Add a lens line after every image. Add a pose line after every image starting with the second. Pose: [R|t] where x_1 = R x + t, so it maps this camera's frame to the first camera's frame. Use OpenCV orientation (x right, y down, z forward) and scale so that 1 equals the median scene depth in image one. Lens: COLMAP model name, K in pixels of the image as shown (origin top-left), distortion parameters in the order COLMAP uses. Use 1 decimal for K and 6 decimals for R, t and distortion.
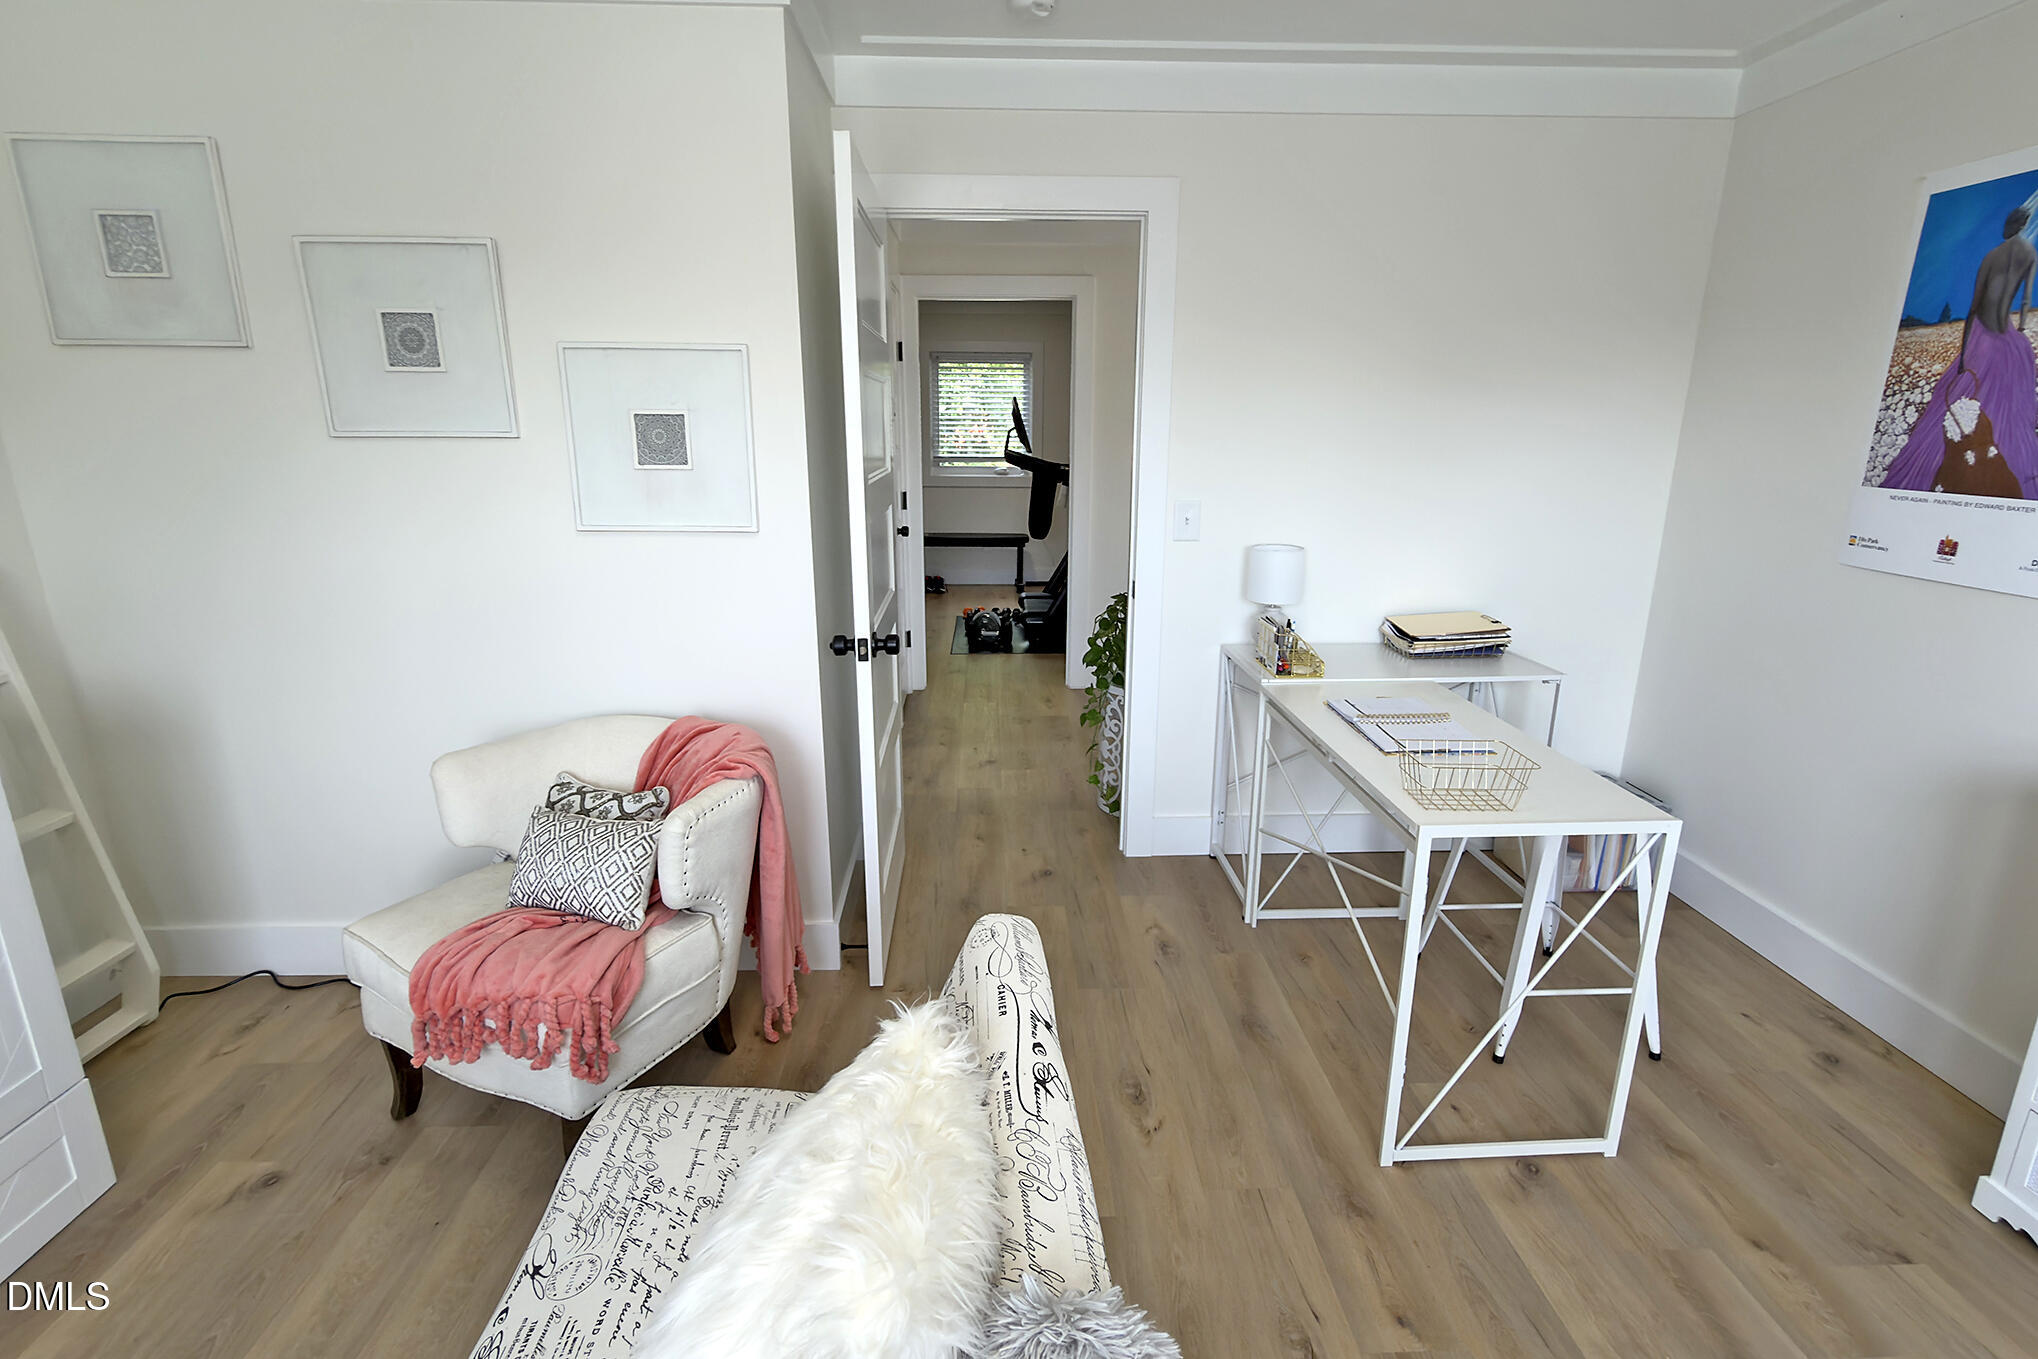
lens RADIAL K [[961.4, 0, 1019.0], [0, 961.4, 679.5], [0, 0, 1]] dist [-0.001377, -0.000410]
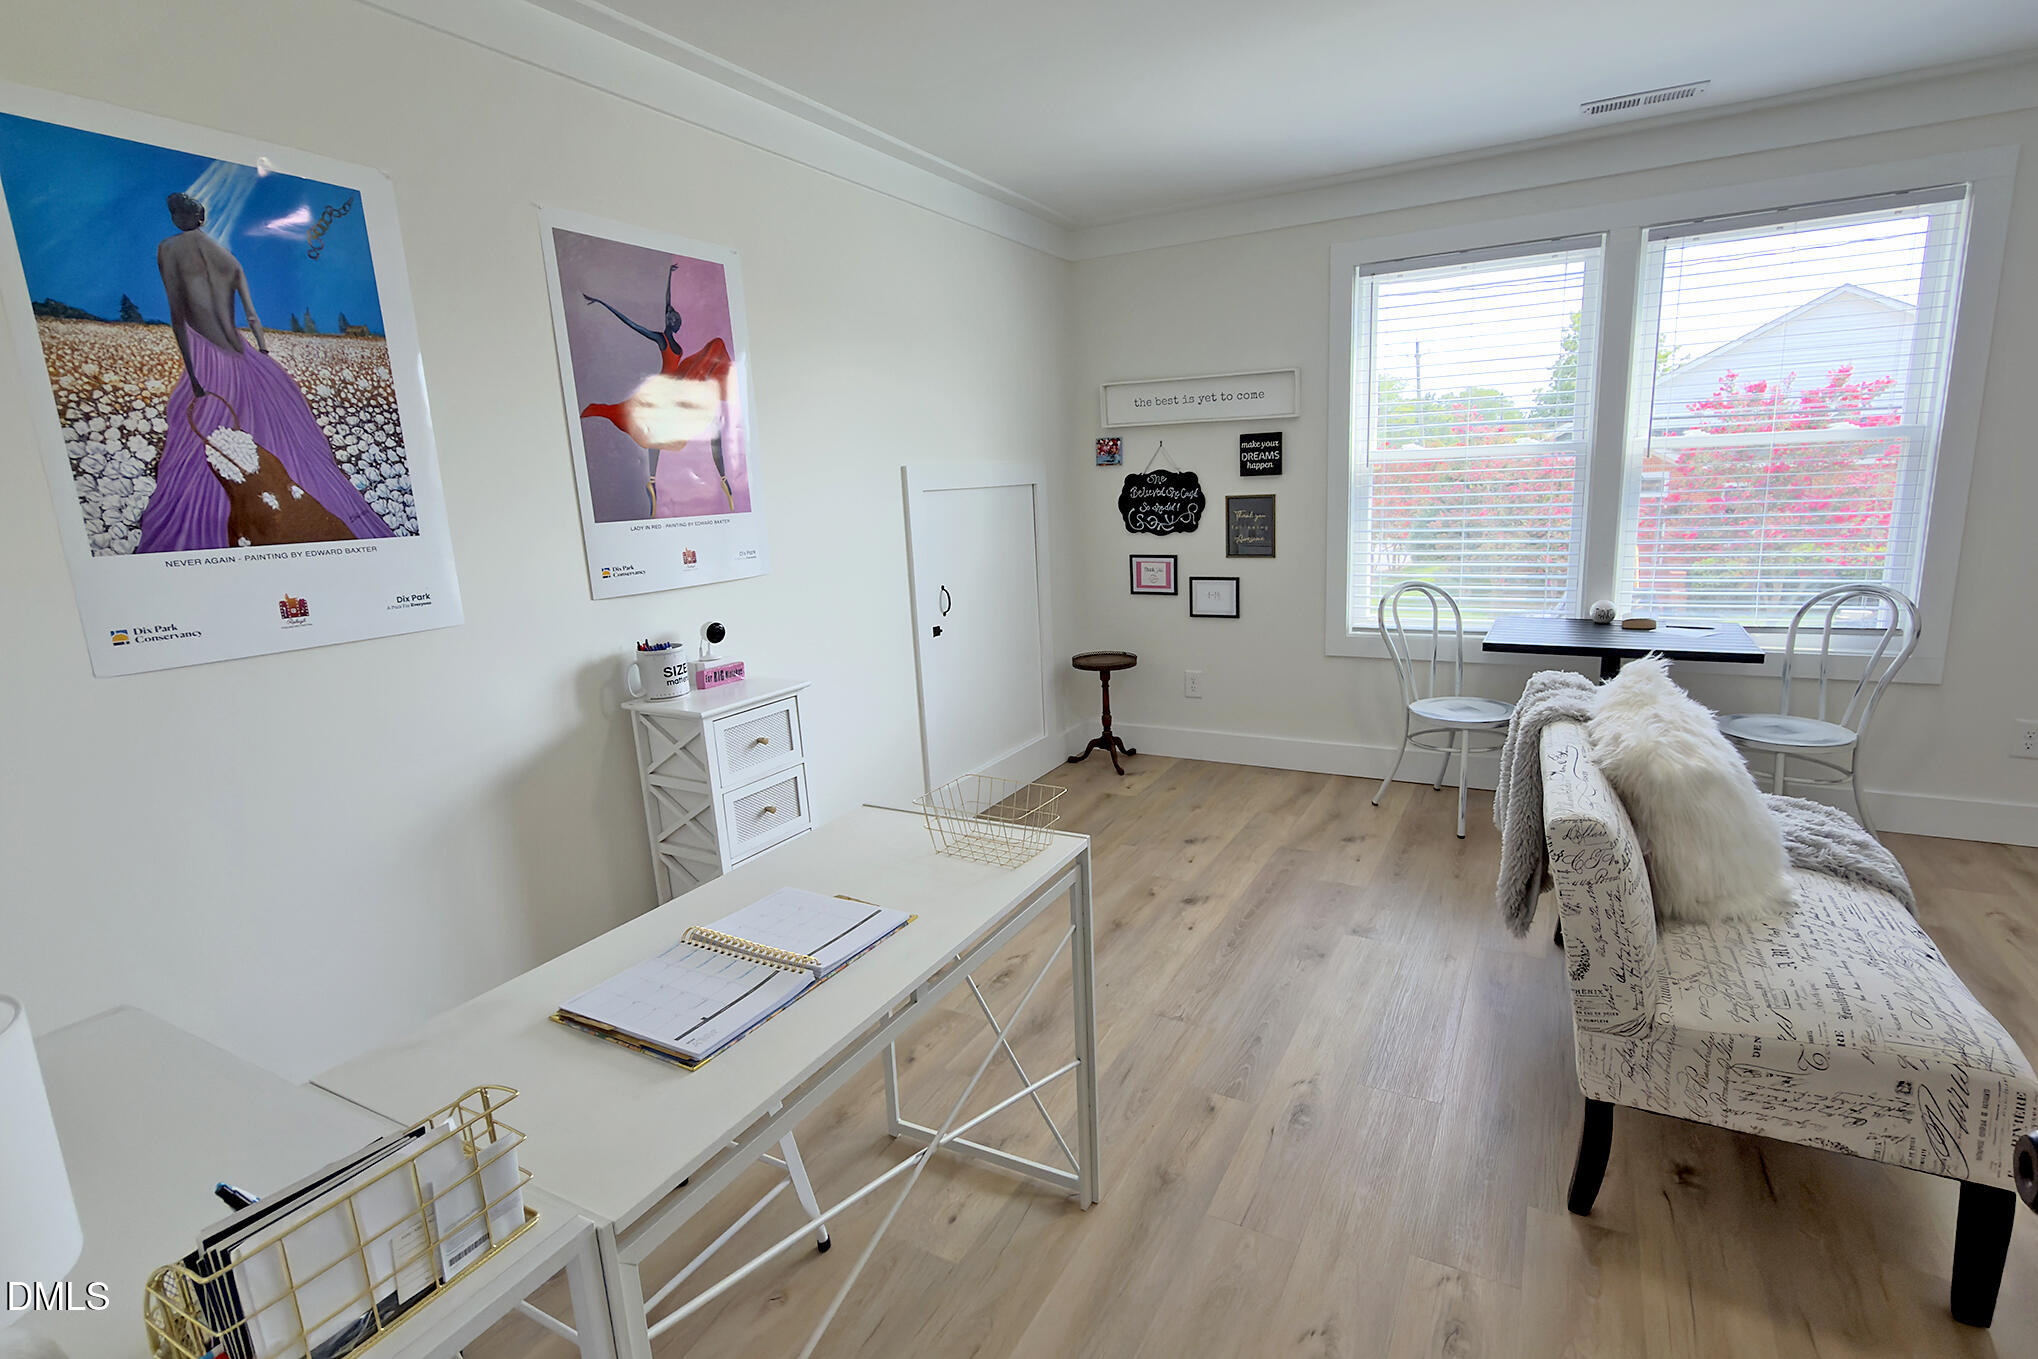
lens RADIAL K [[978.9, 0, 1073.5], [0, 978.9, 662.0], [0, 0, 1]] dist [0.015962, -0.000526]
pose [[-0.872193, -0.067296, 0.484510, -0.034135], [0.159863, 0.896889, 0.412352, -0.345523], [-0.462302, 0.437106, -0.771502, 1.390949]]
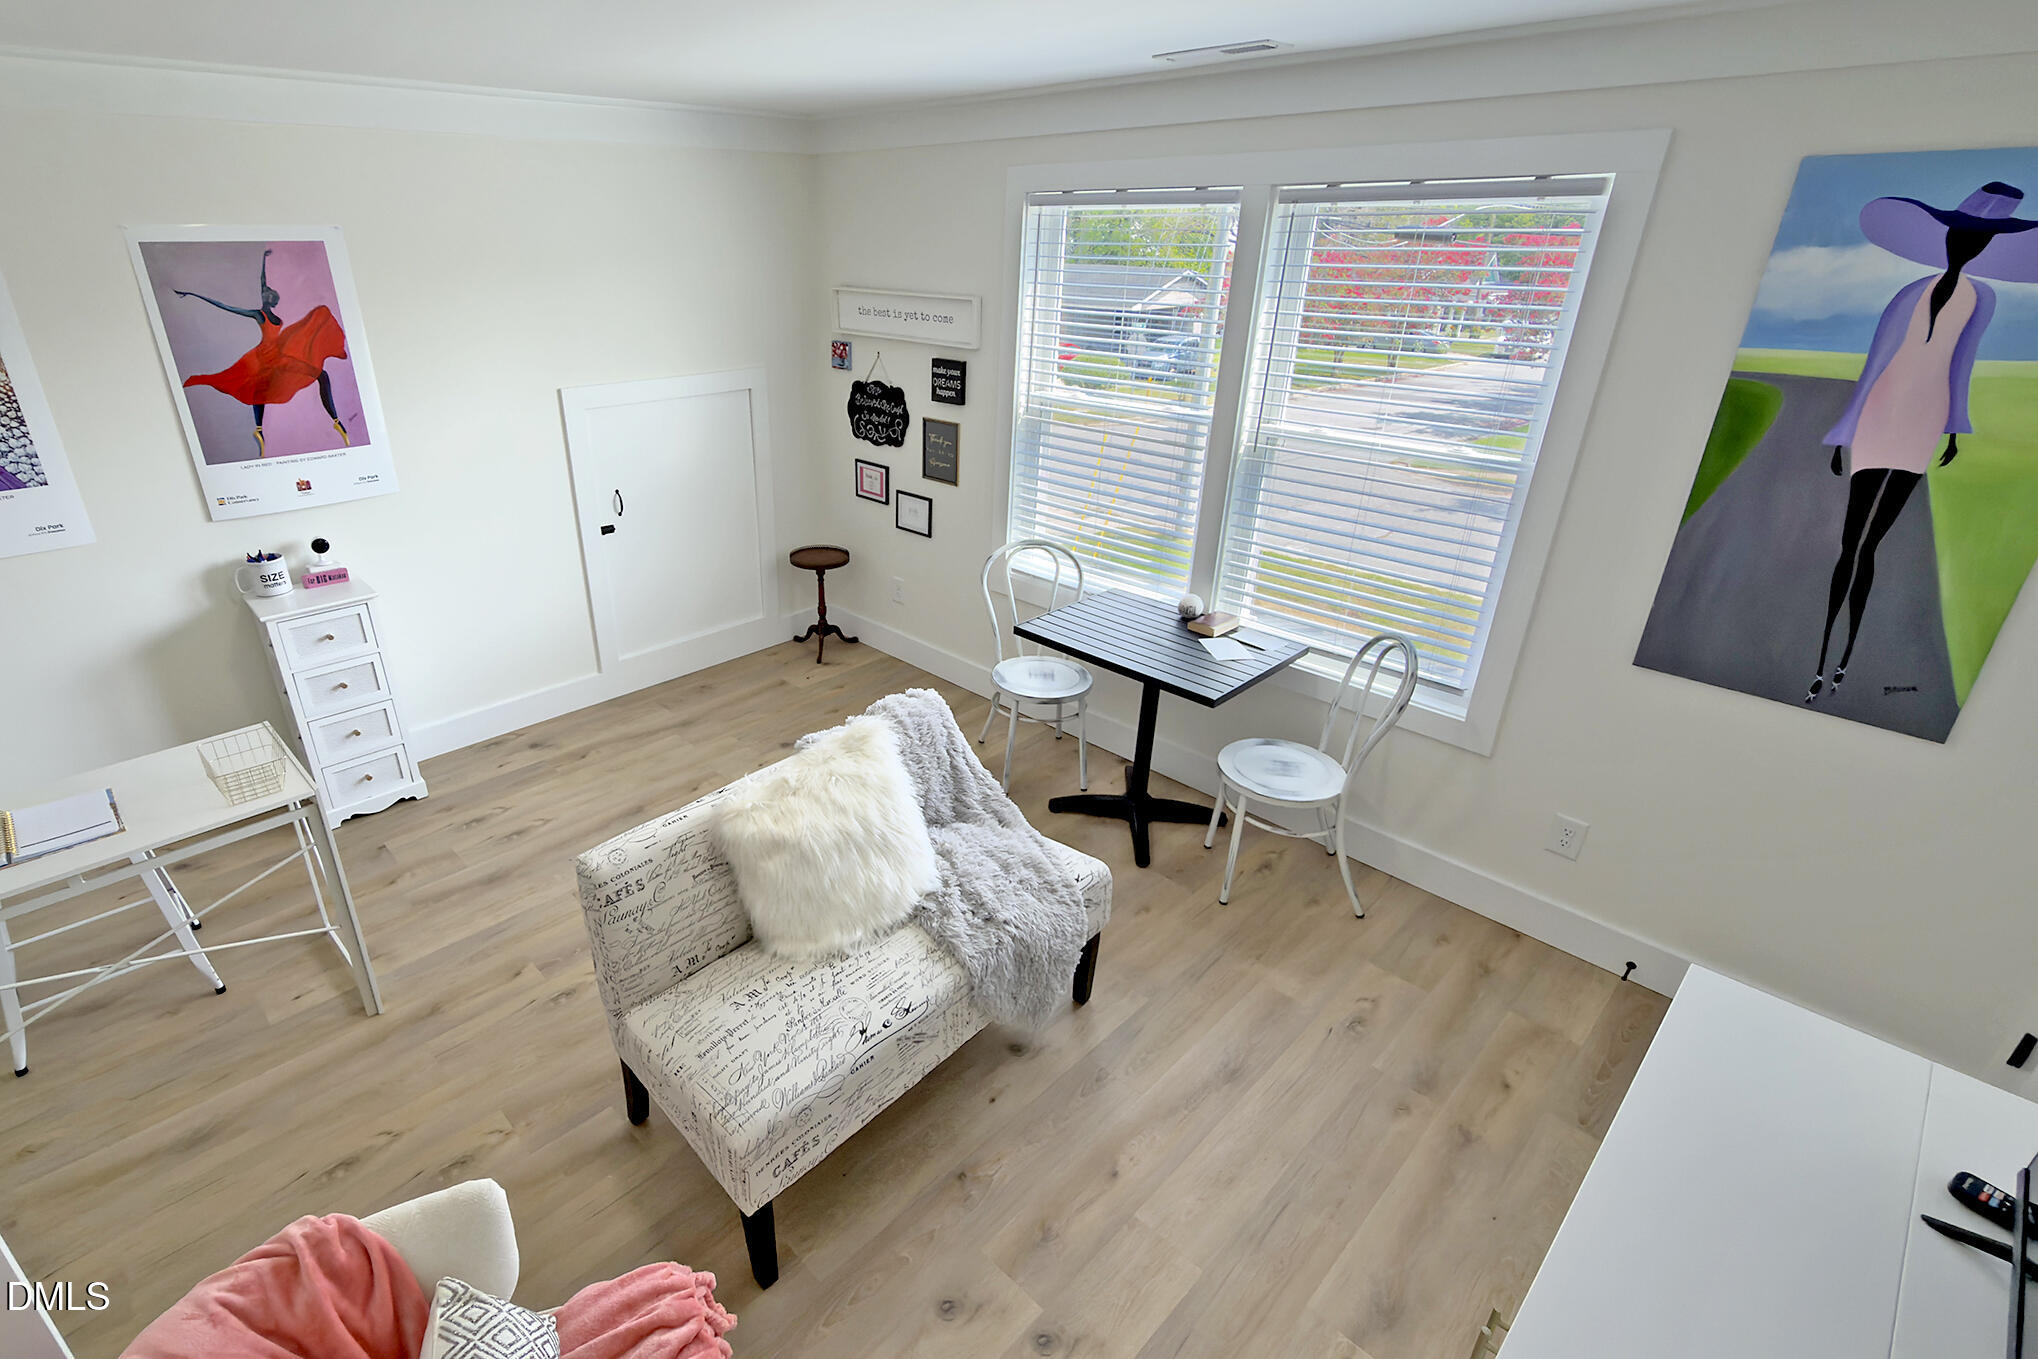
lens RADIAL K [[981.2, 0, 890.8], [0, 981.2, 674.4], [0, 0, 1]] dist [0.004097, 0.000855]
pose [[-0.647688, -0.324368, 0.689410, -0.846103], [0.195794, 0.803601, 0.562041, -0.500385], [-0.736319, 0.499009, -0.456973, 0.784218]]
